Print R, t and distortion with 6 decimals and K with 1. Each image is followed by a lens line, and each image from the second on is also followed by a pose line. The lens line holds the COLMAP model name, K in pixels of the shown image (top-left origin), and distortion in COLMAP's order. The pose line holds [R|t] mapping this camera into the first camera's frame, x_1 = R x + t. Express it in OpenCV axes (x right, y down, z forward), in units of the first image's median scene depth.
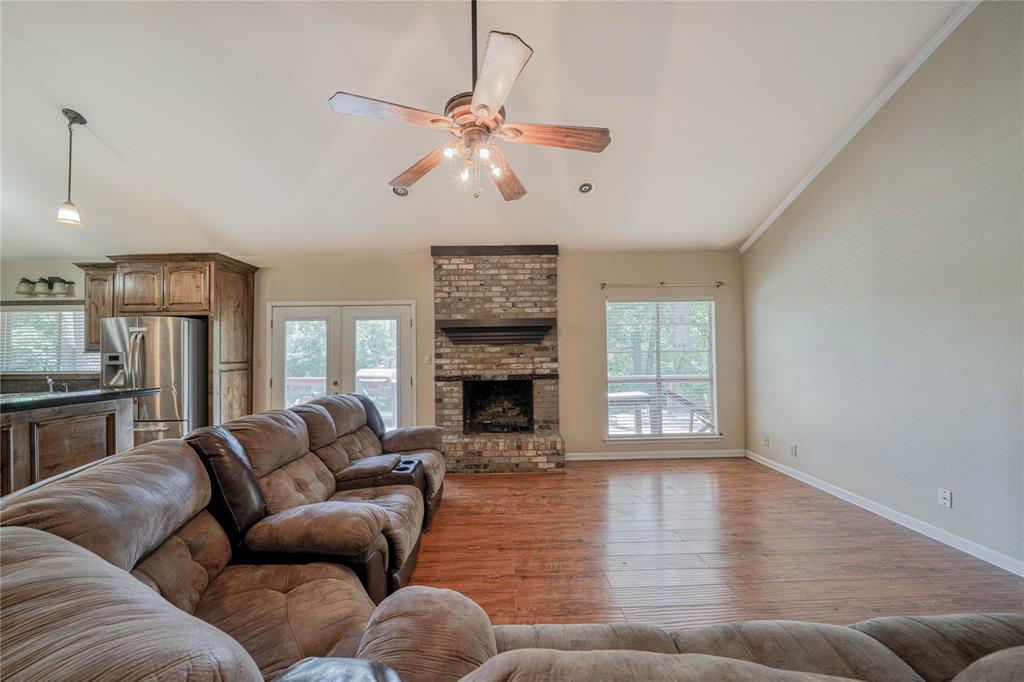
lens RADIAL K [[356.1, 0, 502.6], [0, 356.1, 347.0], [0, 0, 1]] dist [-0.025121, 0.001736]
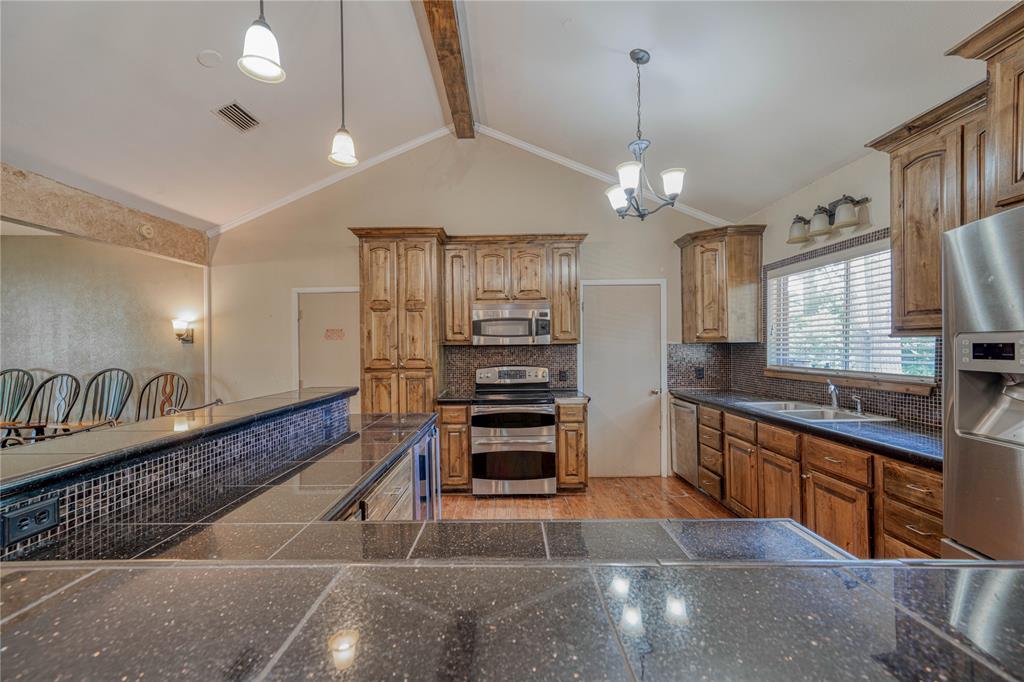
lens RADIAL K [[427.2, 0, 507.3], [0, 427.2, 348.3], [0, 0, 1]] dist [0.000995, 0.000257]
pose [[-0.021442, 0.017067, -0.999624, -0.613651], [0.022669, 0.999606, 0.016580, 0.011515], [0.999513, -0.022305, -0.021821, 0.484551]]
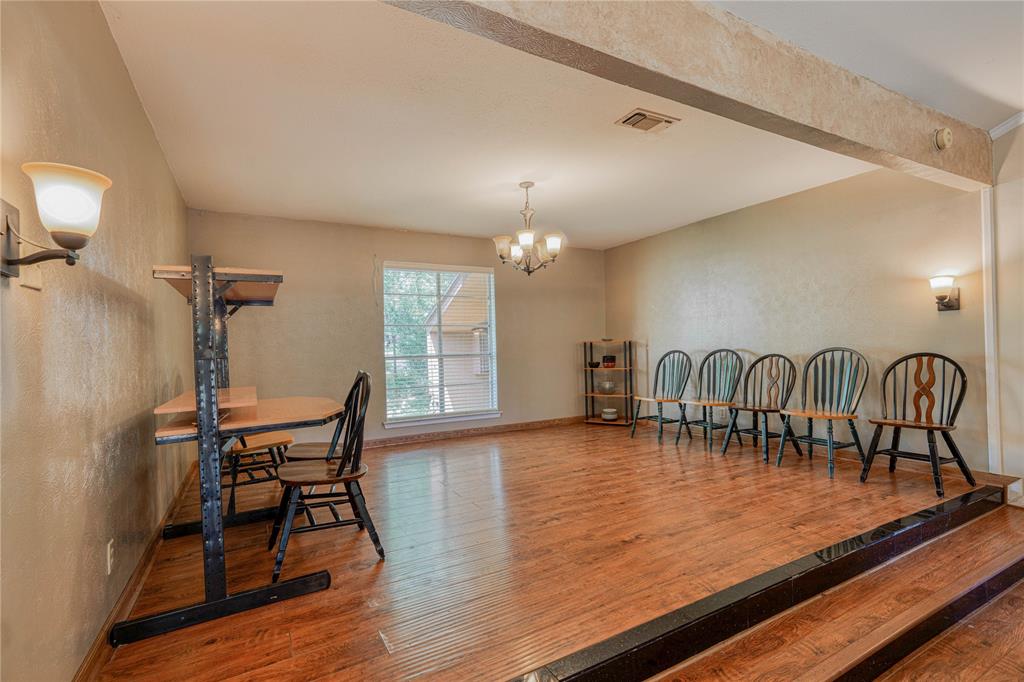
lens RADIAL K [[454.7, 0, 516.7], [0, 454.7, 346.6], [0, 0, 1]] dist [0.012423, -0.000670]
pose [[-0.881239, 0.031226, -0.471638, -0.656464], [0.043569, 0.998934, -0.015270, 0.039011], [0.470658, -0.034005, -0.881660, 0.012160]]
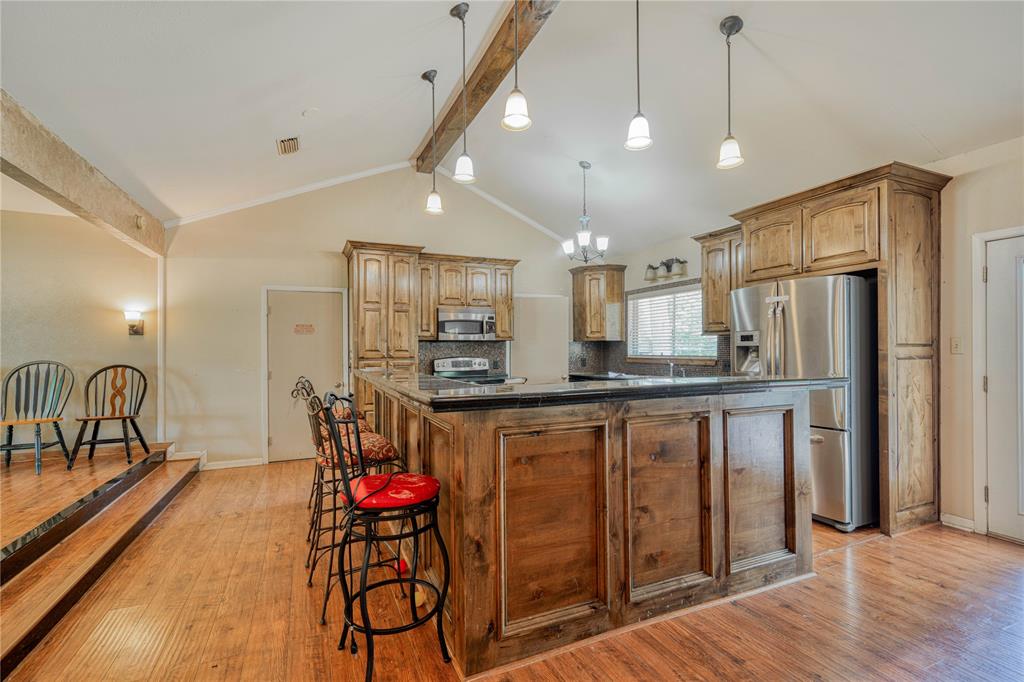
lens RADIAL K [[454.7, 0, 507.9], [0, 454.7, 349.9], [0, 0, 1]] dist [0.012423, -0.000670]
pose [[0.393622, 0.007396, -0.919243, -0.304376], [0.013018, 0.999823, 0.013618, 0.030918], [0.919180, -0.017327, 0.393455, 0.061466]]
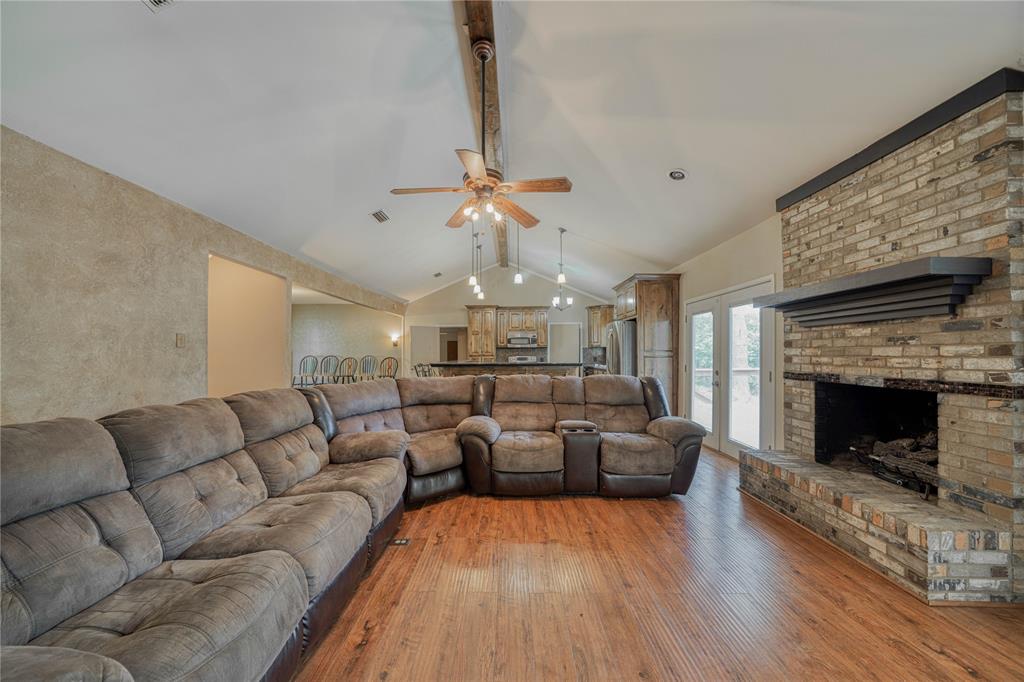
lens RADIAL K [[356.1, 0, 508.7], [0, 356.1, 346.3], [0, 0, 1]] dist [-0.025121, 0.001736]
pose [[-0.022984, -0.005051, -0.999723, 0.558844], [0.016796, 0.999844, -0.005438, 0.023294], [0.999595, -0.016916, -0.022896, 0.441735]]
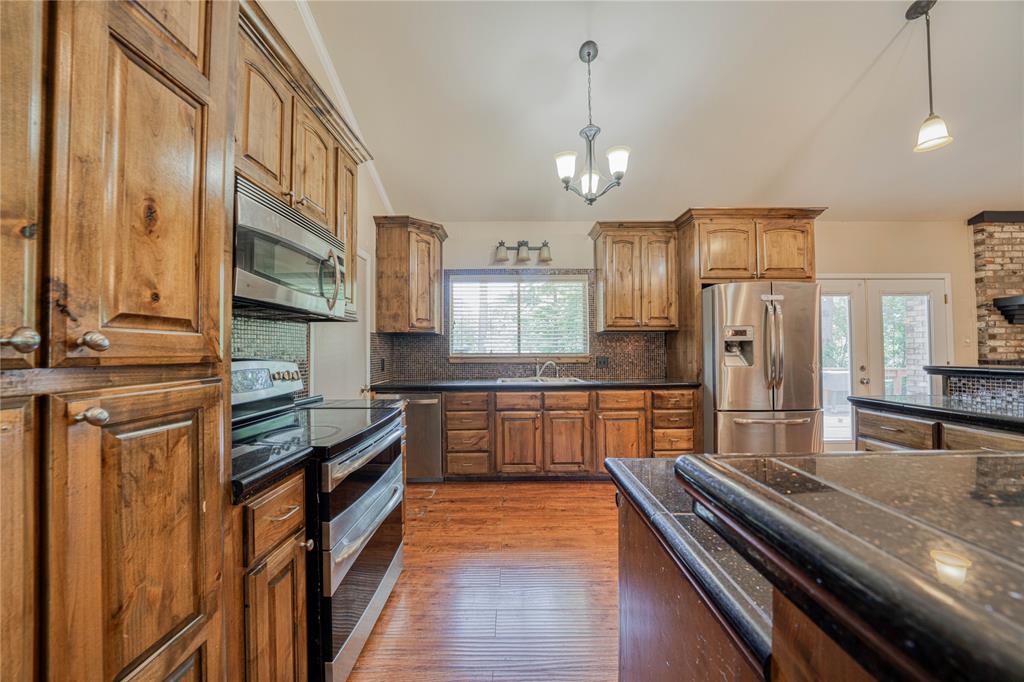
lens RADIAL K [[356.1, 0, 507.3], [0, 356.1, 348.1], [0, 0, 1]] dist [-0.025121, 0.001736]
pose [[0.999542, 0.005239, -0.029803, -1.348228], [-0.005111, 0.999977, 0.004366, 0.054971], [0.029826, -0.004211, 0.999546, 0.130984]]
